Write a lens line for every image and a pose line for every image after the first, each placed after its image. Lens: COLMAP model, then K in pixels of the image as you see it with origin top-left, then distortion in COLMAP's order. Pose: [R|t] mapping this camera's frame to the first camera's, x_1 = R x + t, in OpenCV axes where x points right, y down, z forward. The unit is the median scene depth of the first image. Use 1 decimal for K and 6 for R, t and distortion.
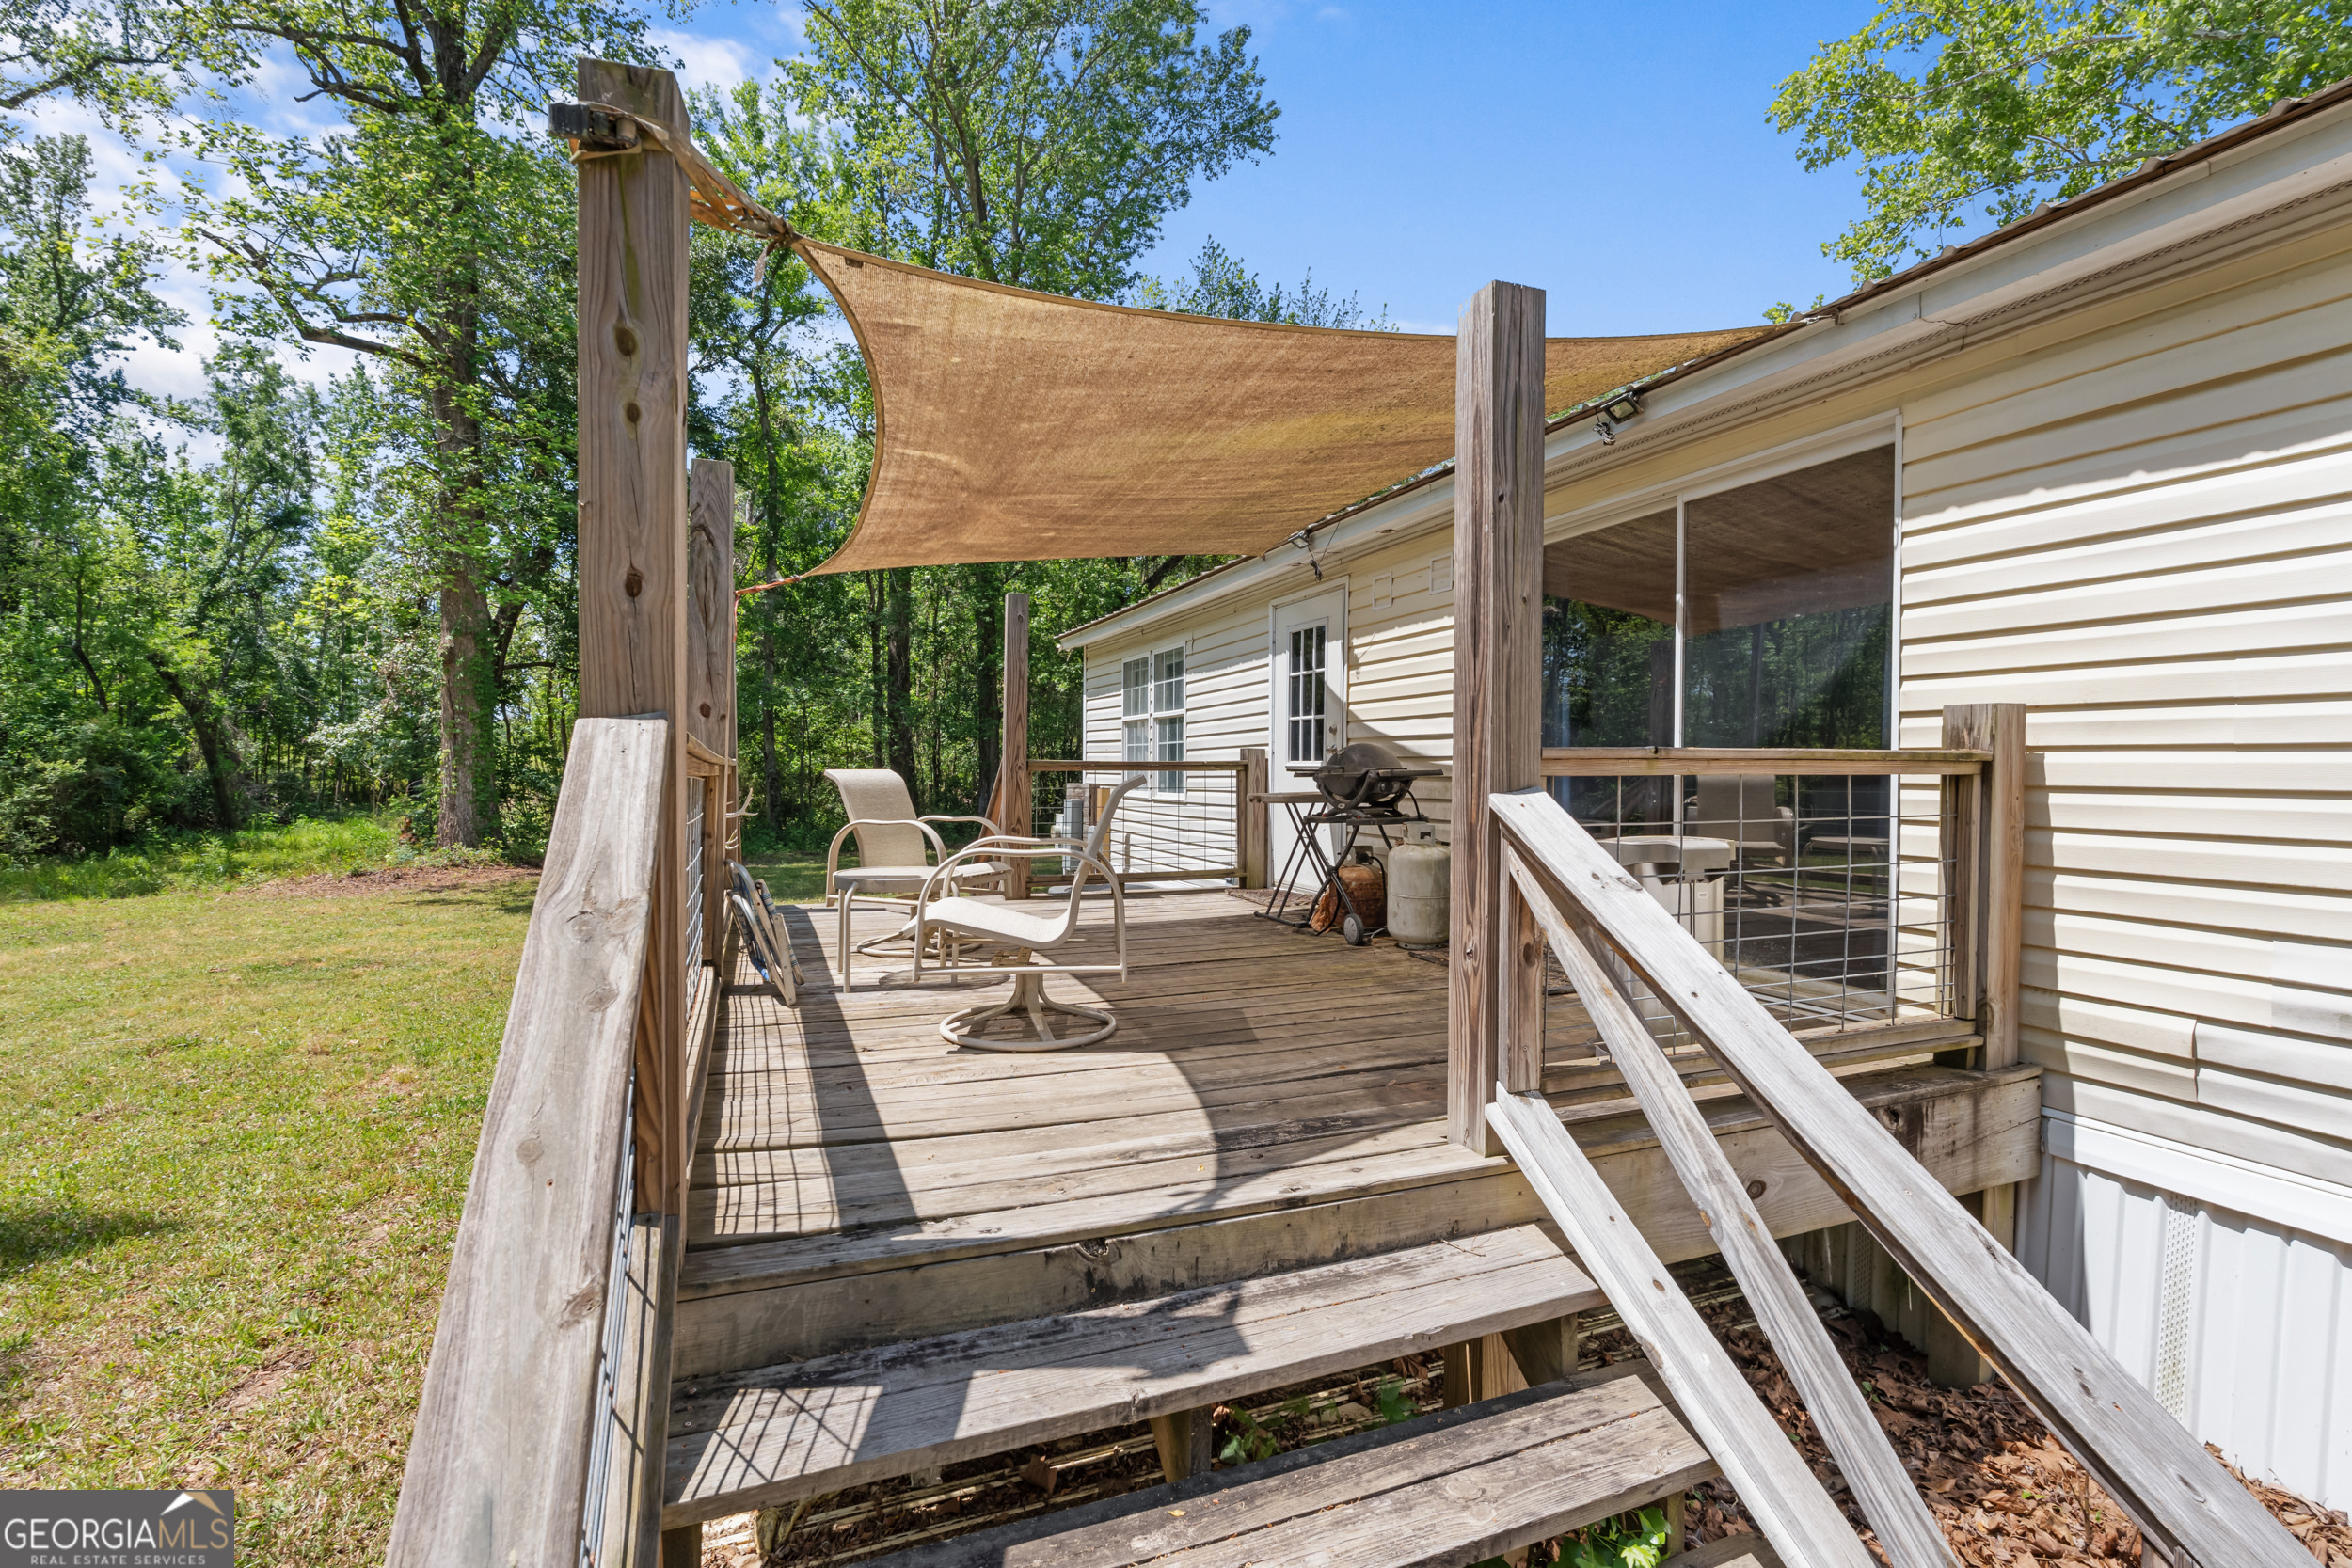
lens RADIAL K [[1064.9, 0, 1182.7], [0, 1064.9, 780.1], [0, 0, 1]] dist [-0.003929, 0.000392]
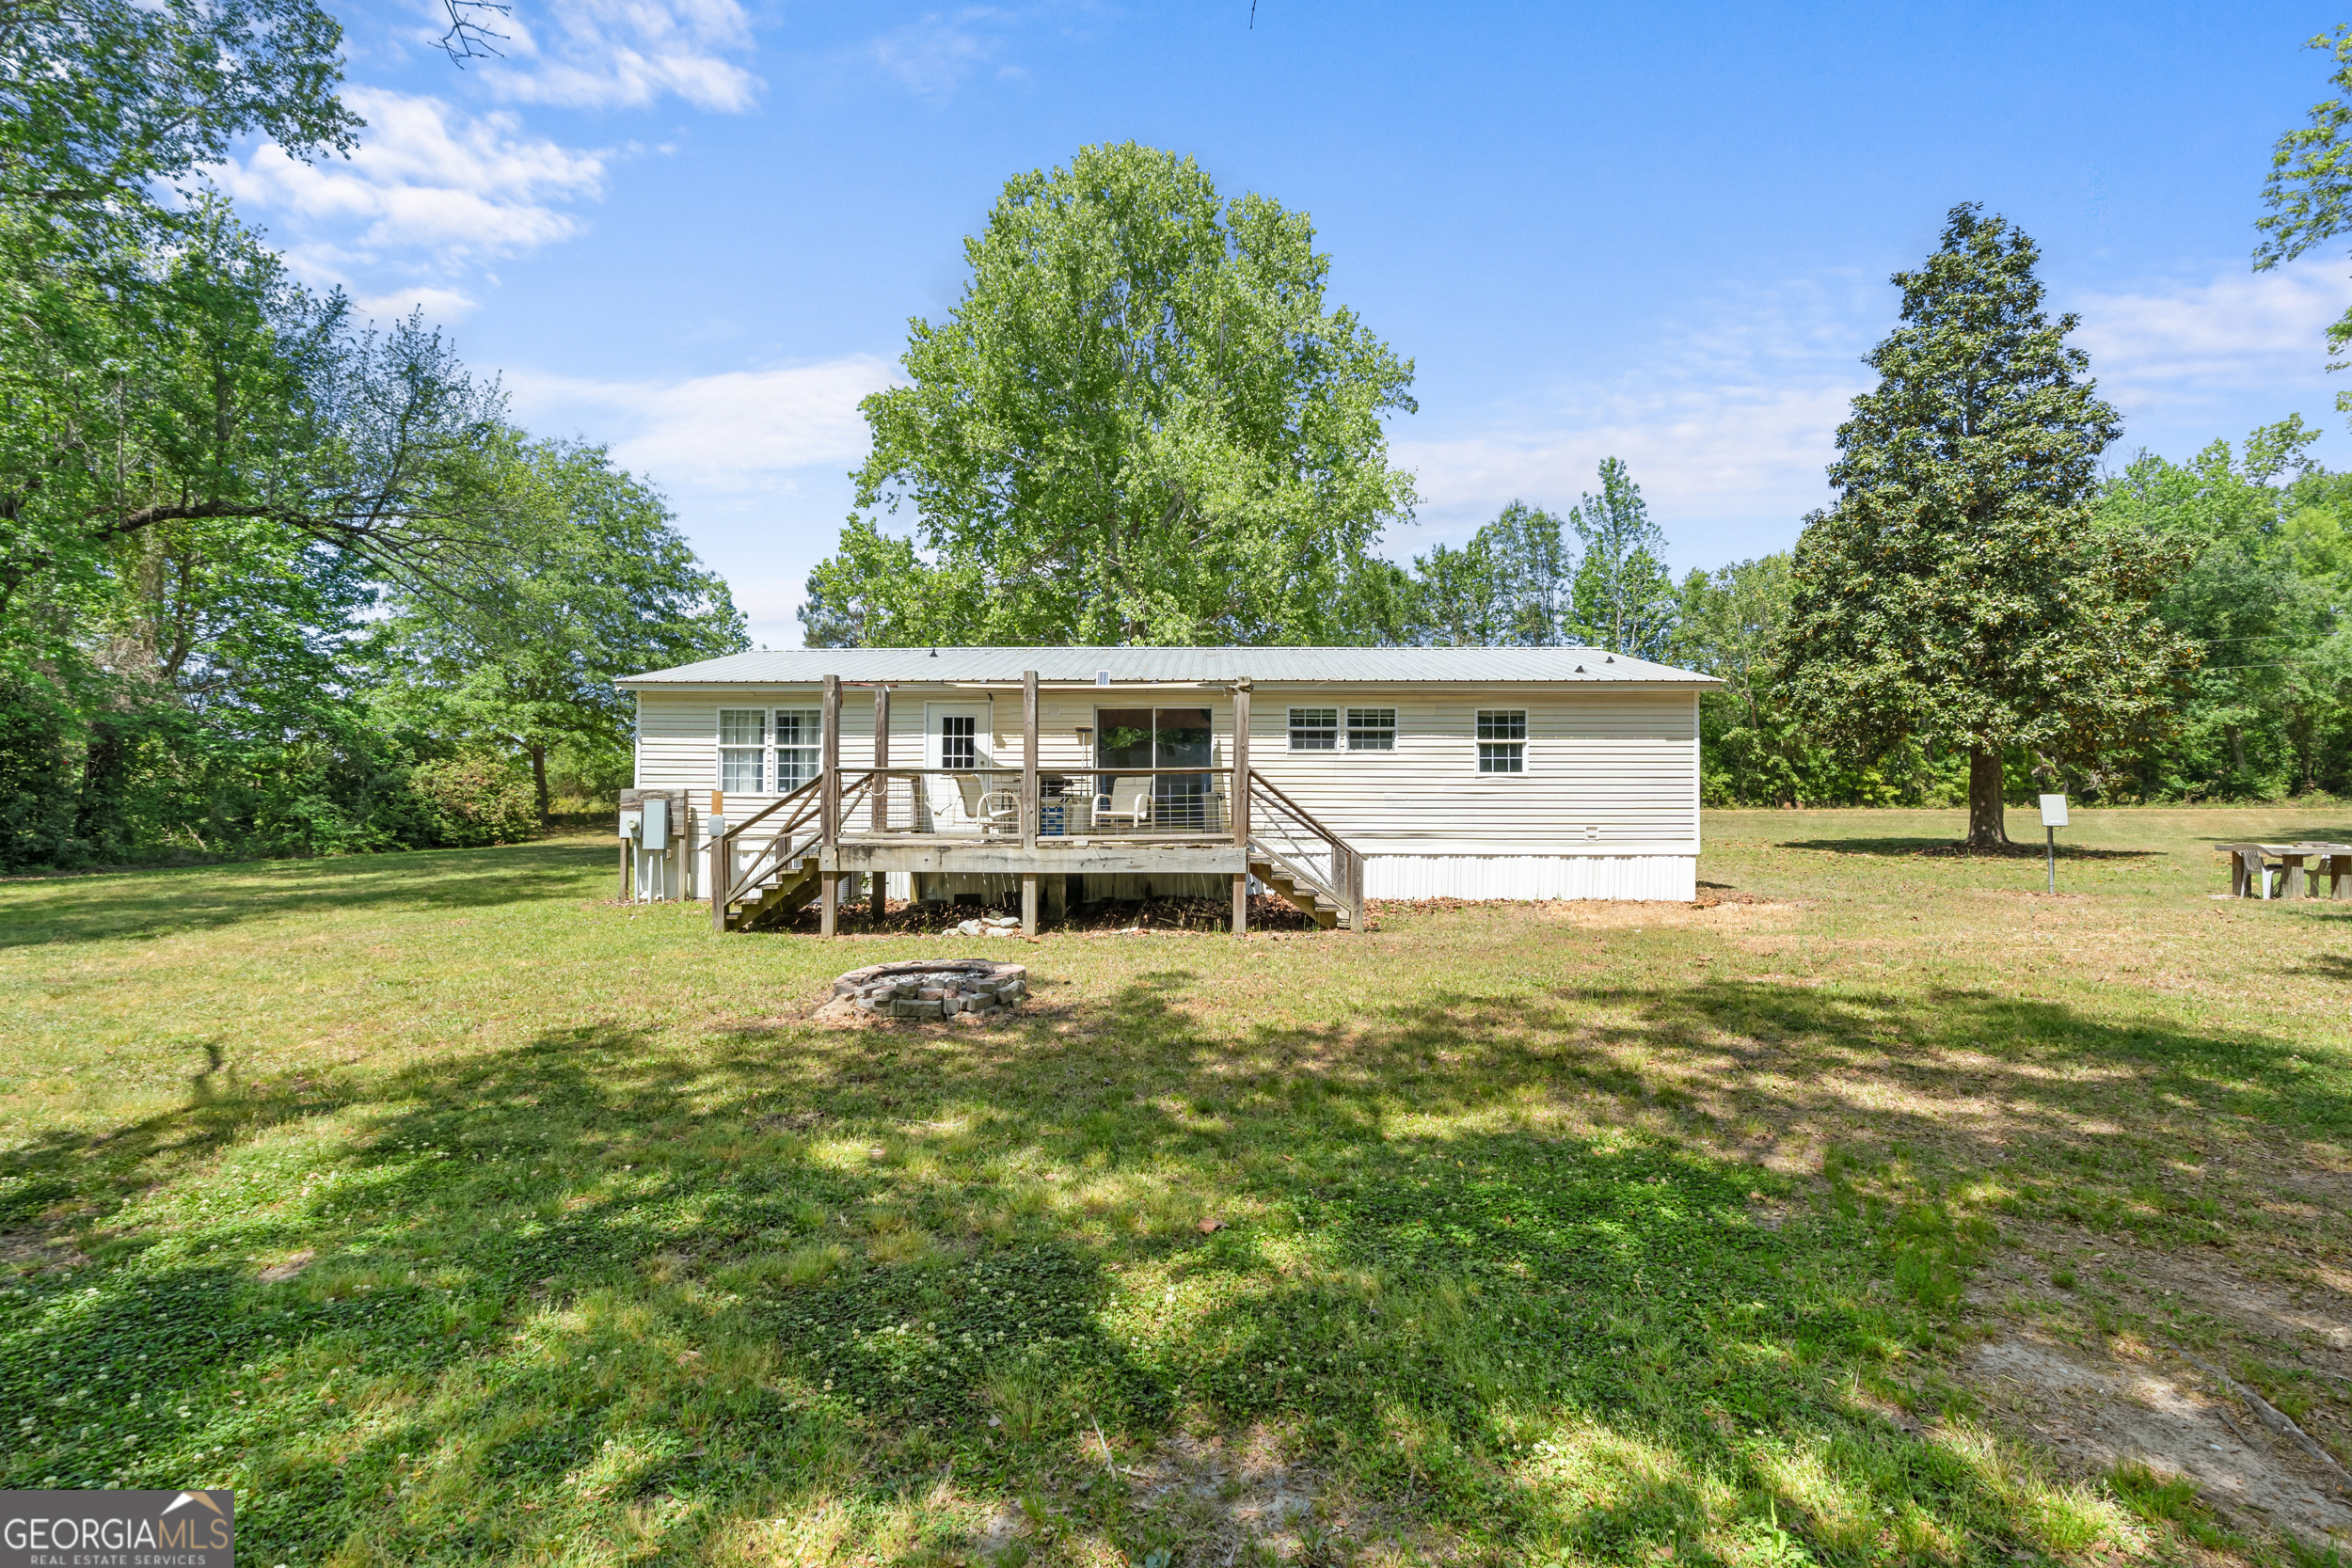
lens RADIAL K [[1064.9, 0, 1182.7], [0, 1064.9, 780.1], [0, 0, 1]] dist [-0.003929, 0.000392]
pose [[0.407770, 0.005415, 0.913069, -1.489034], [0.004608, 0.999957, -0.007989, 0.011165], [-0.913073, 0.007465, 0.407728, -0.322712]]
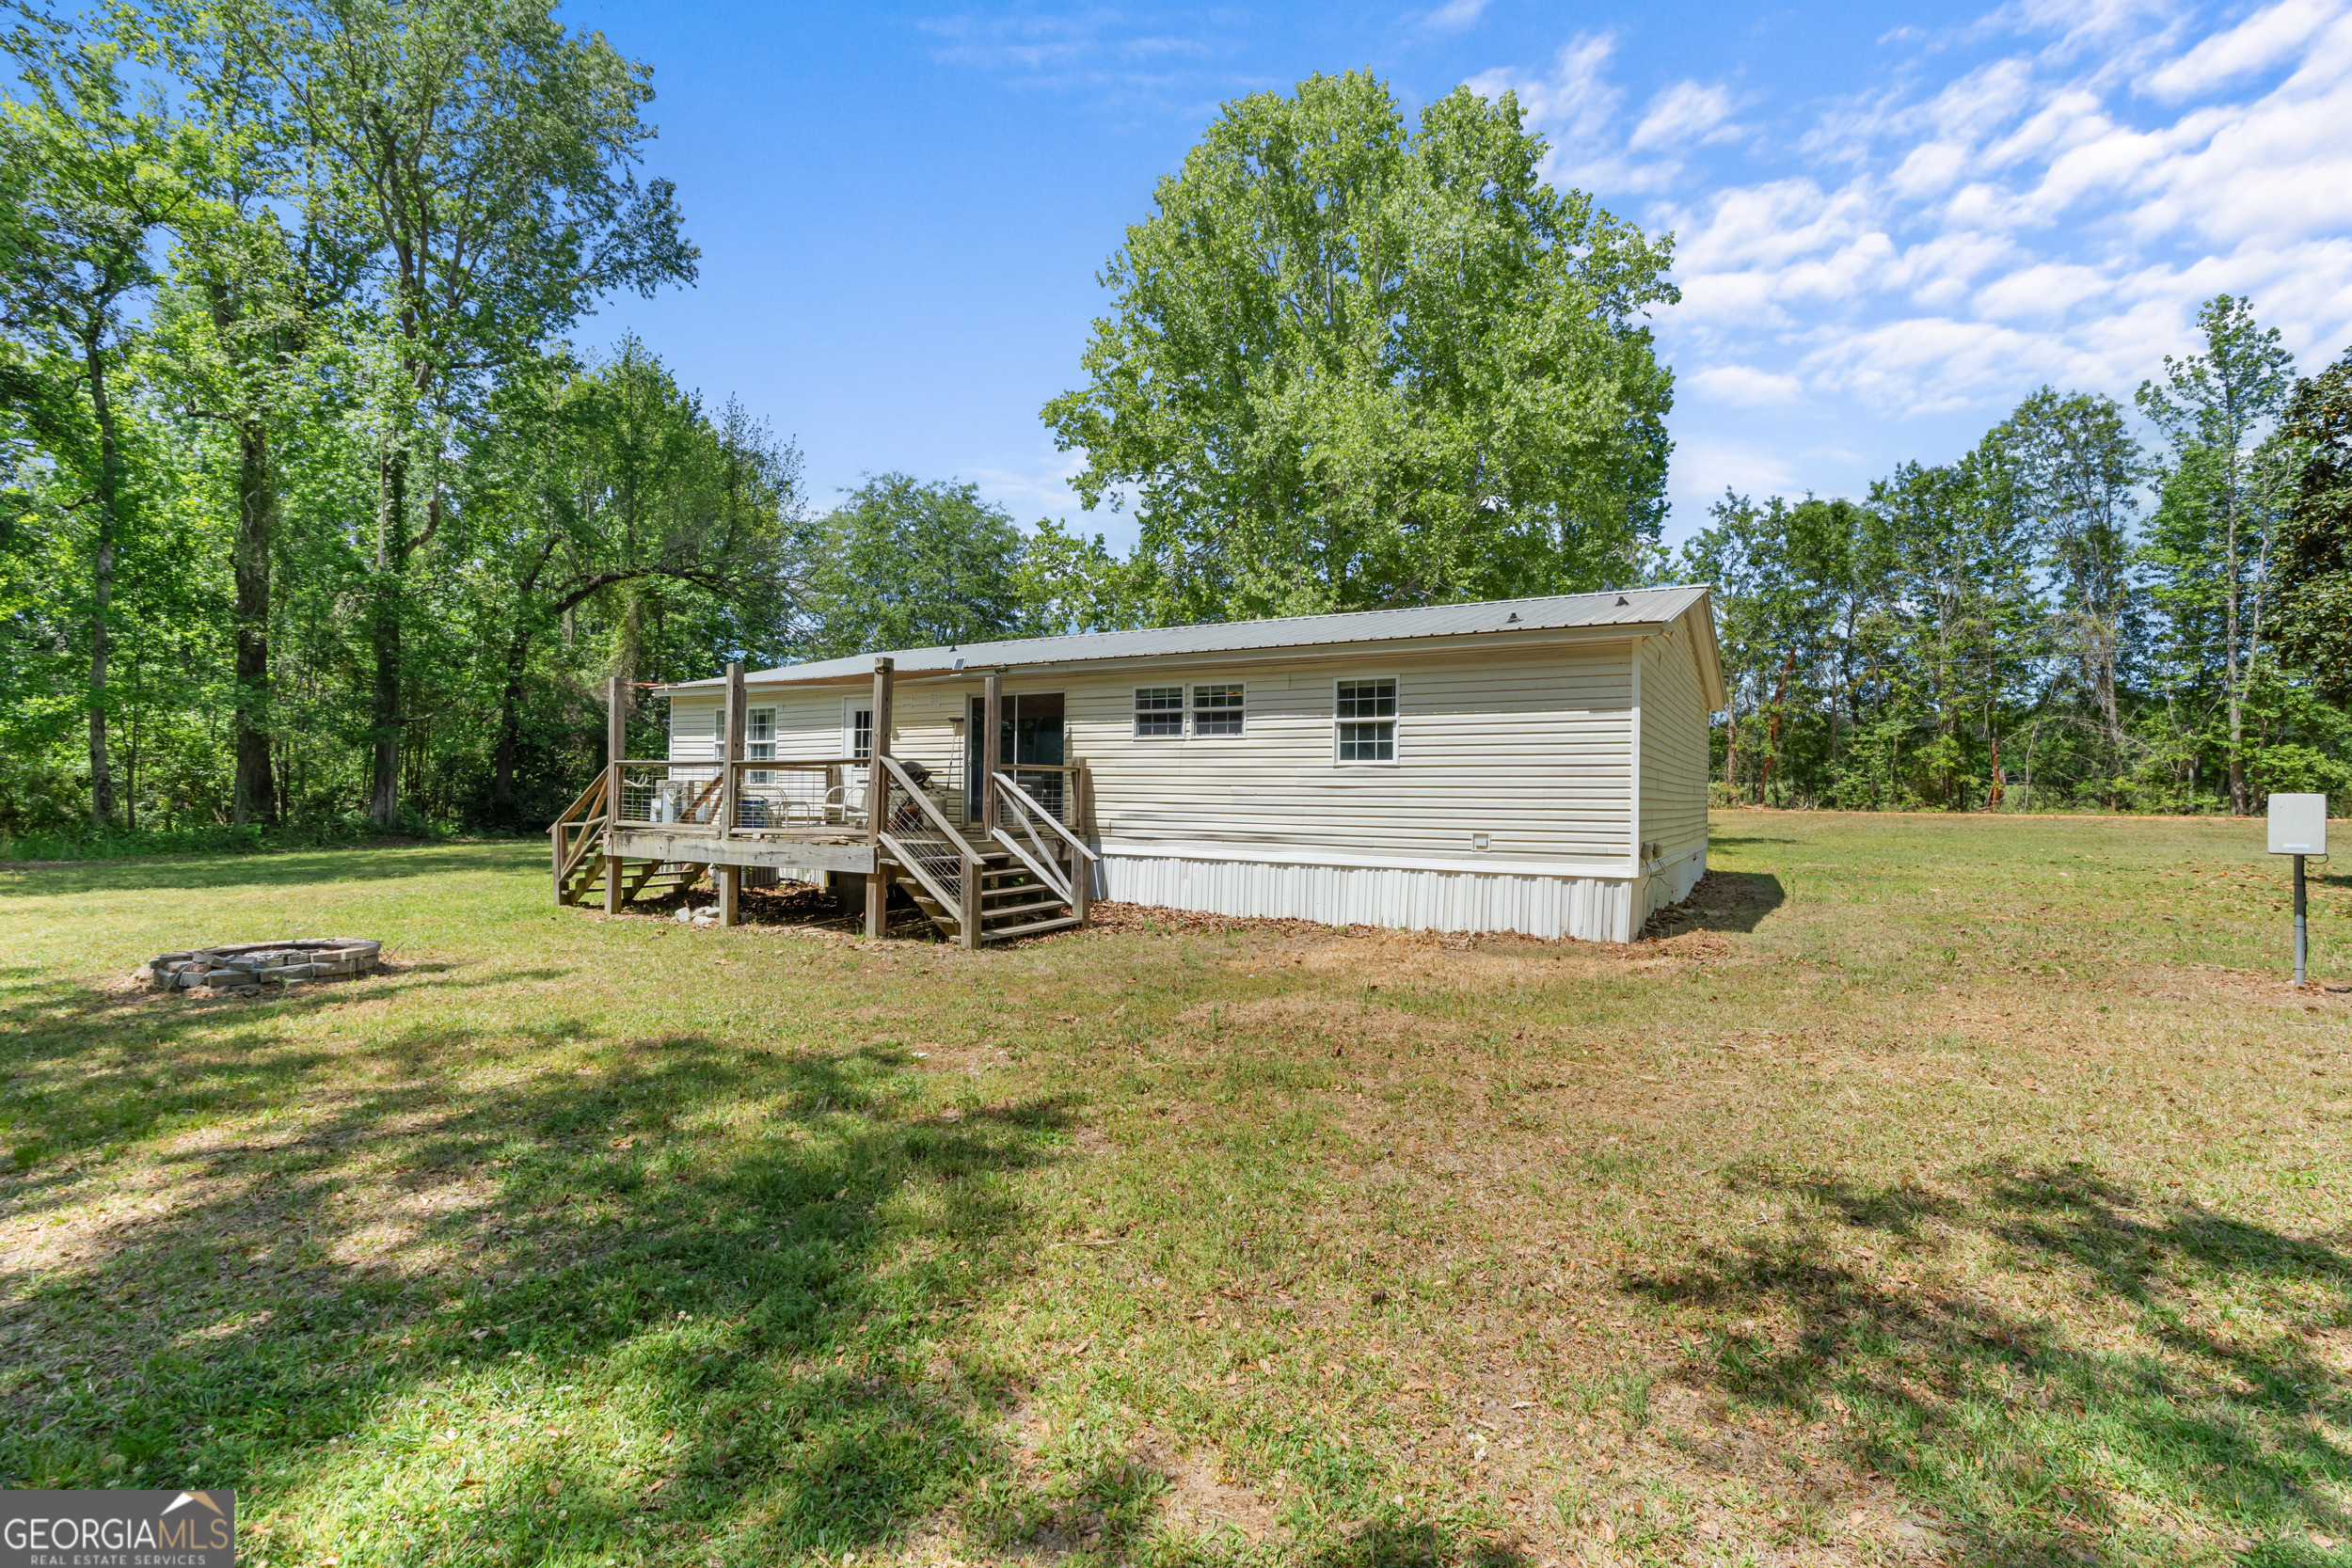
lens RADIAL K [[1064.9, 0, 1182.7], [0, 1064.9, 780.1], [0, 0, 1]] dist [-0.003929, 0.000392]
pose [[0.804287, -0.001124, 0.594240, -0.604047], [0.003085, 0.999993, -0.002284, 0.014907], [-0.594233, 0.003670, 0.804284, -1.092380]]
